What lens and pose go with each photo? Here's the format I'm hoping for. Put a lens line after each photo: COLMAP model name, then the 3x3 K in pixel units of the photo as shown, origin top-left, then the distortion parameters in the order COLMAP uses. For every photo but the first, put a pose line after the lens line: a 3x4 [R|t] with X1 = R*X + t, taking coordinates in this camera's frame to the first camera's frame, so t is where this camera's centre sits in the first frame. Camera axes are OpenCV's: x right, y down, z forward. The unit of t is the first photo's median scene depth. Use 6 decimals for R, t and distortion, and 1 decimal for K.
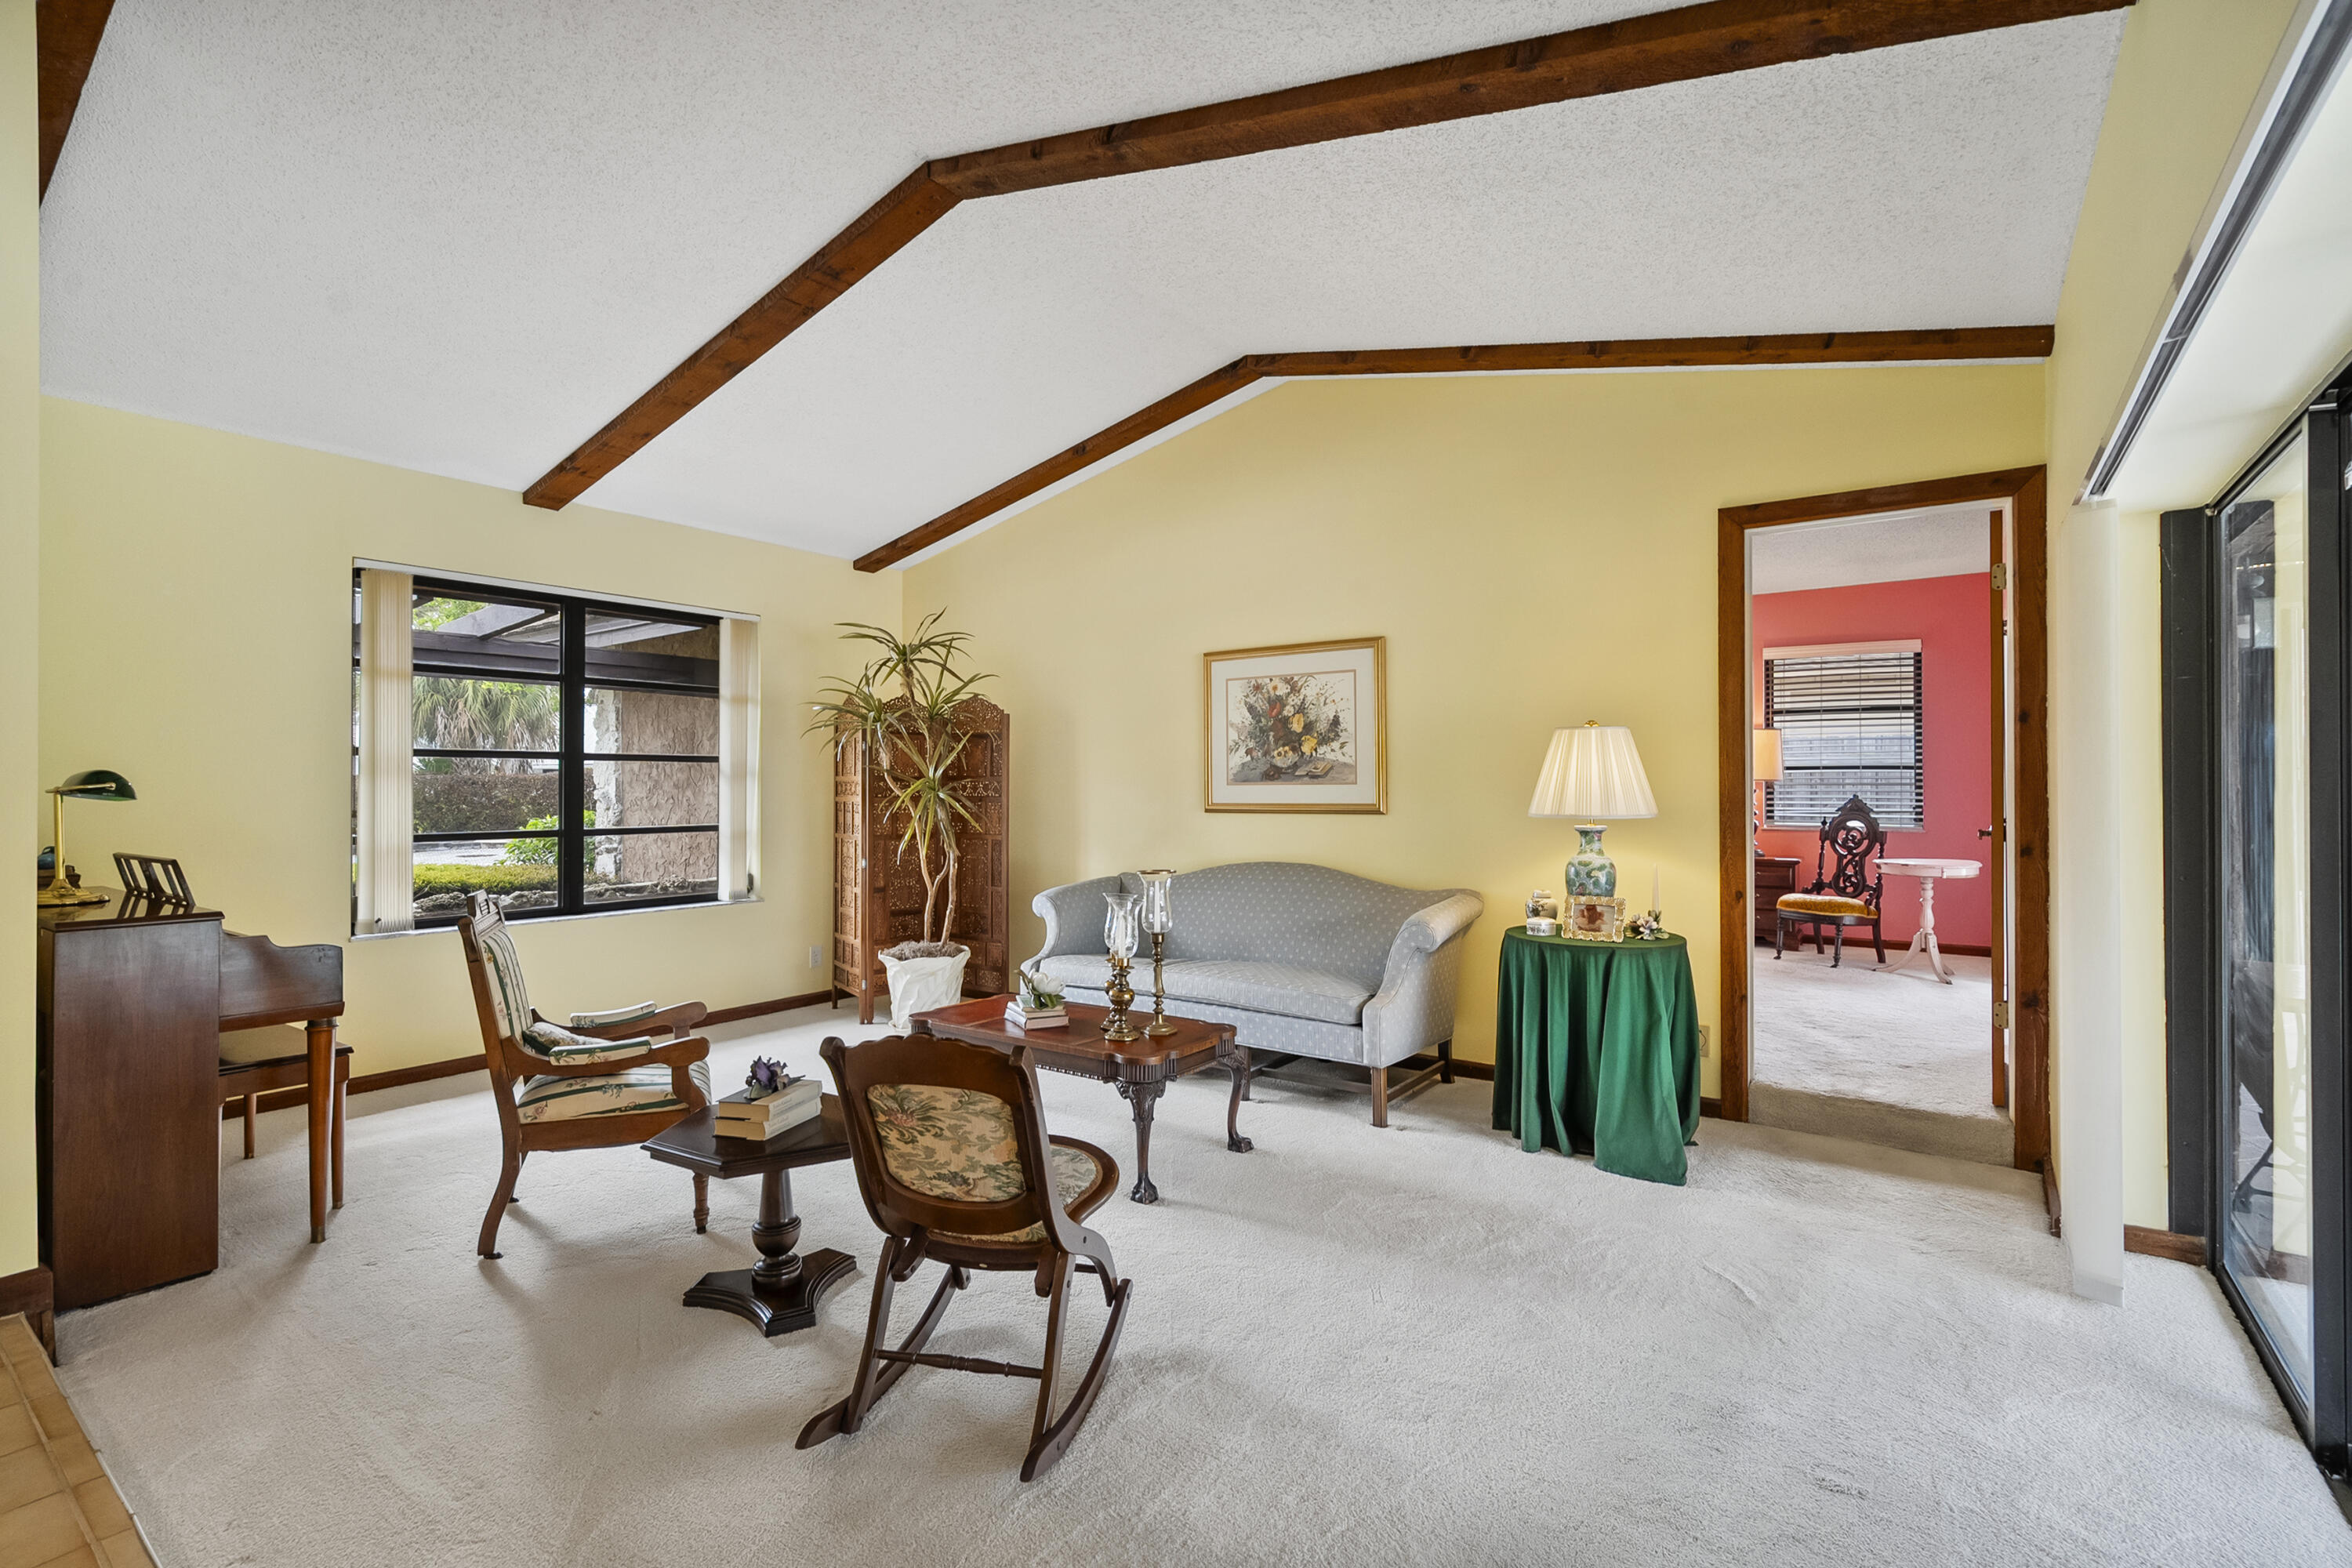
lens RADIAL K [[1063.3, 0, 1183.7], [0, 1063.3, 784.7], [0, 0, 1]] dist [-0.005264, 0.001365]
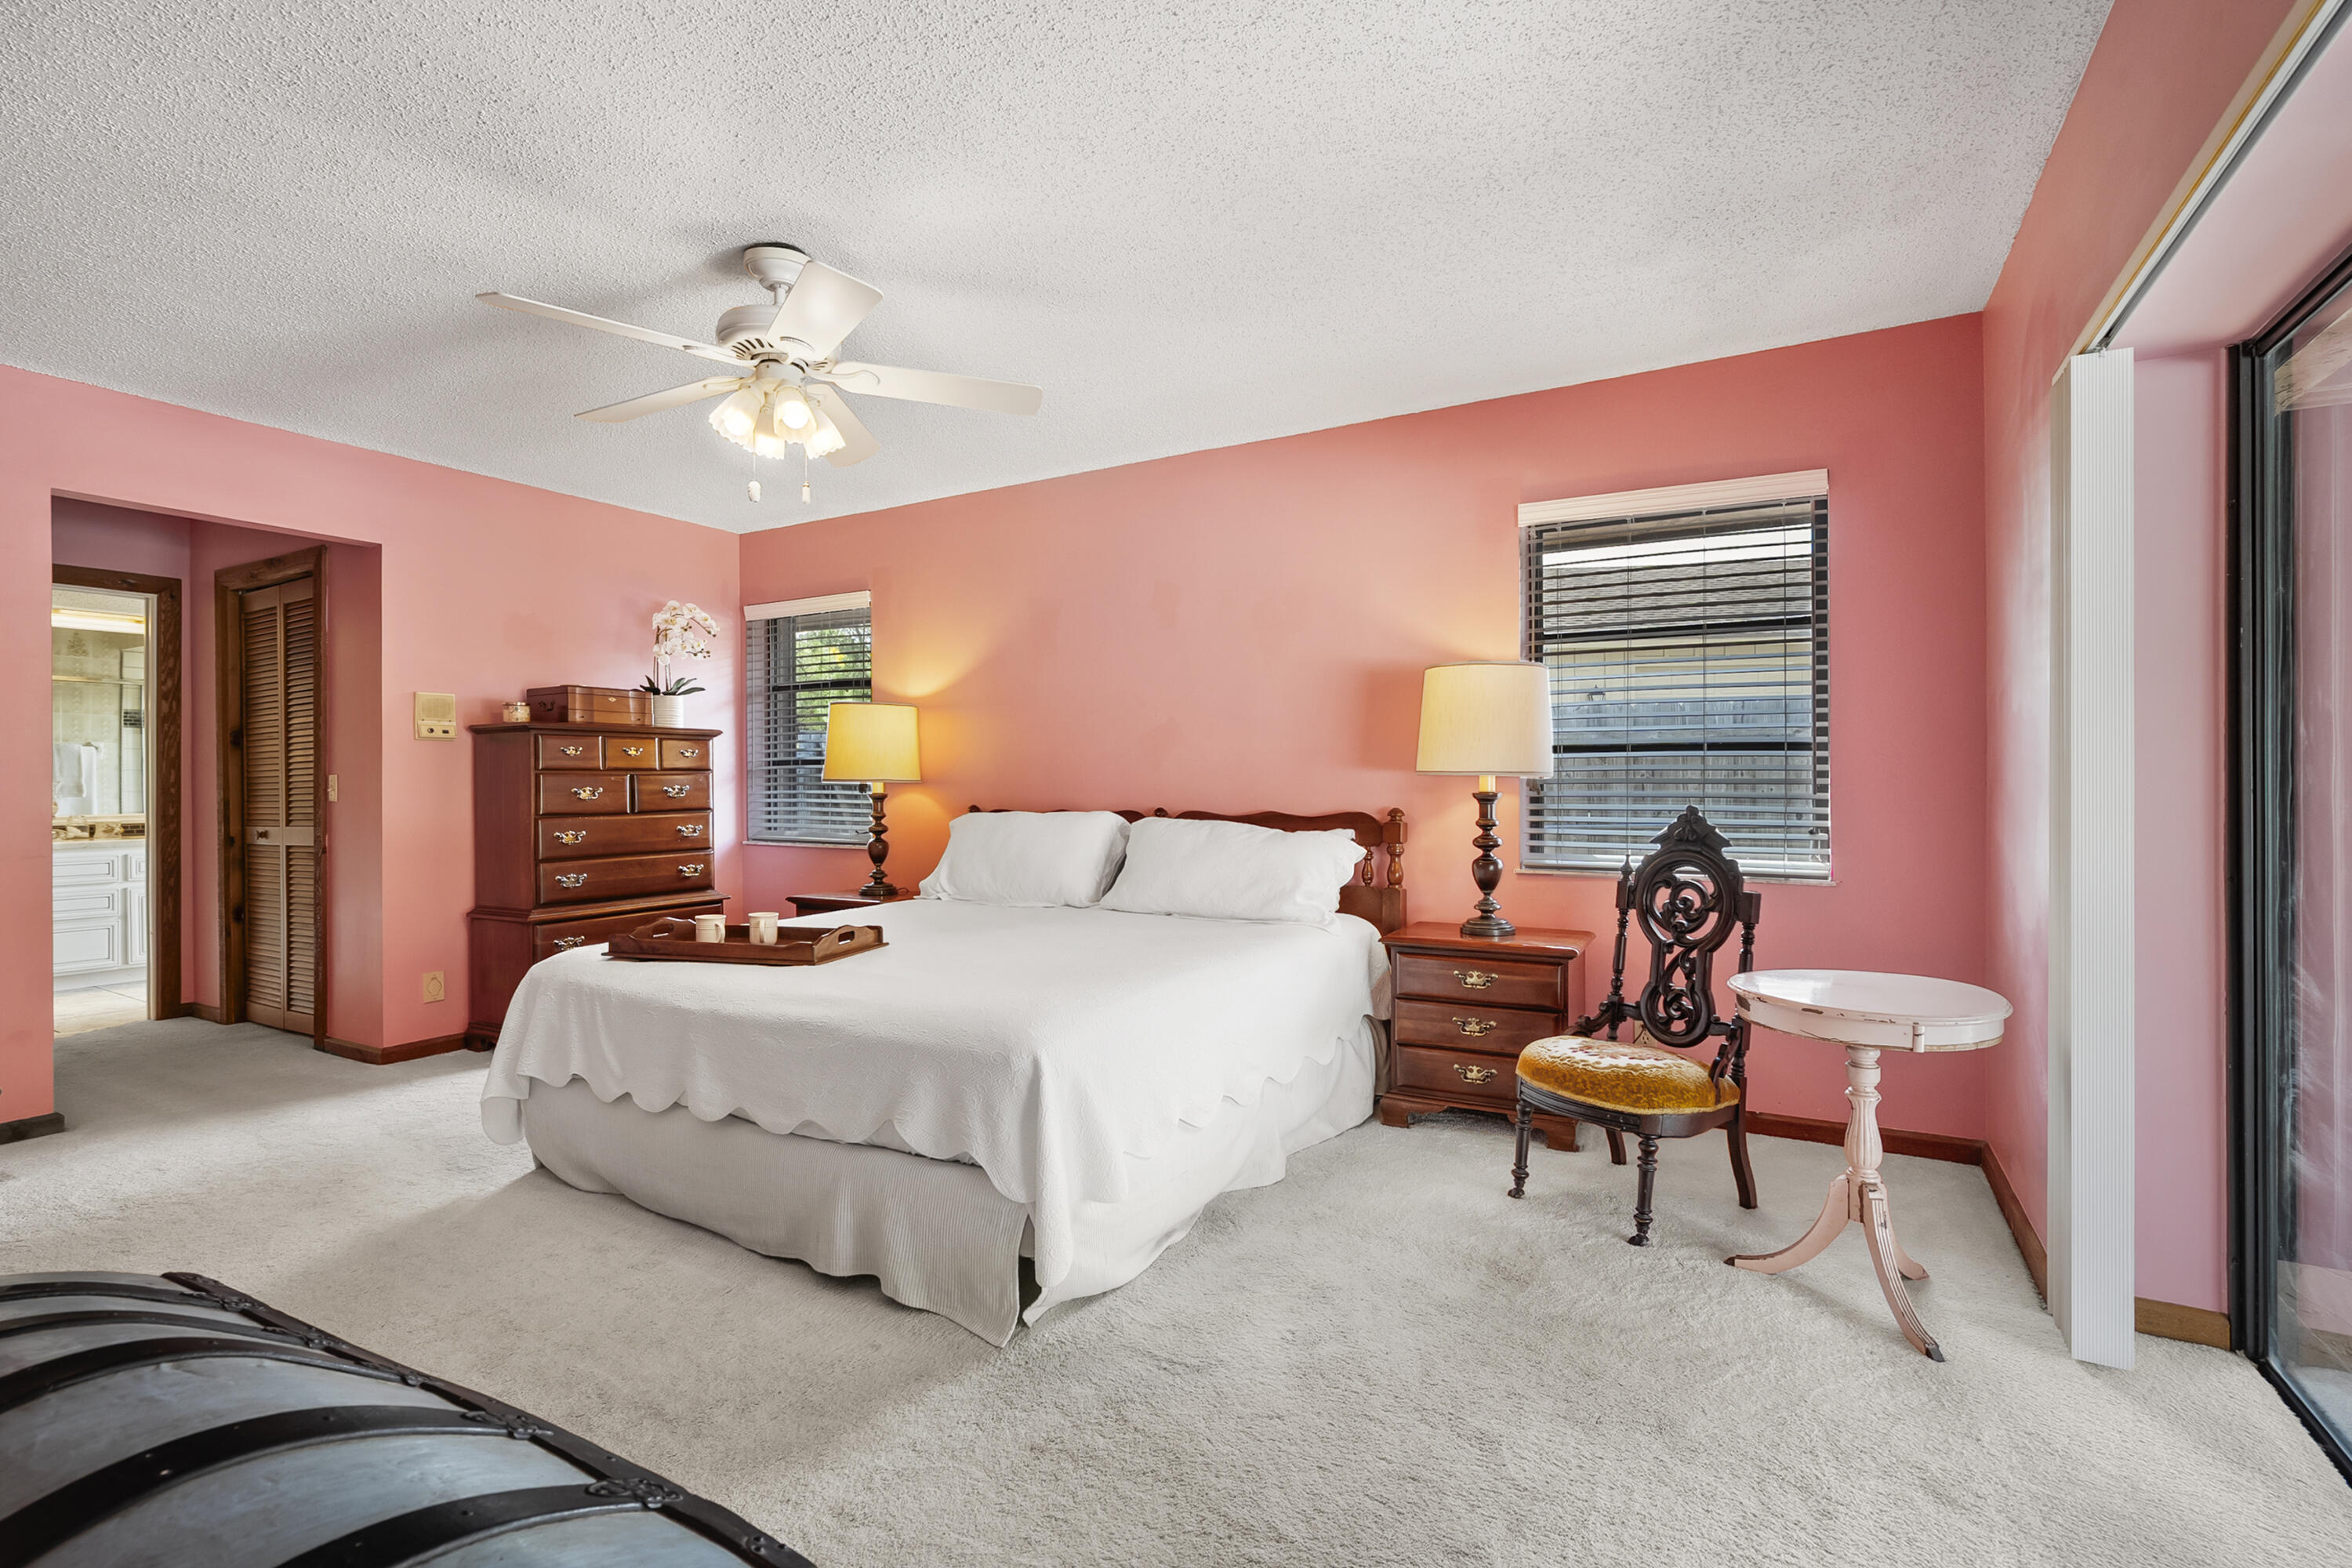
lens RADIAL K [[1063.3, 0, 1191.1], [0, 1063.3, 789.6], [0, 0, 1]] dist [-0.005264, 0.001365]
pose [[0.993837, -0.006760, 0.110643, 0.375277], [0.005530, 0.999919, 0.011421, -0.004734], [-0.110712, -0.010739, 0.993795, 0.580616]]
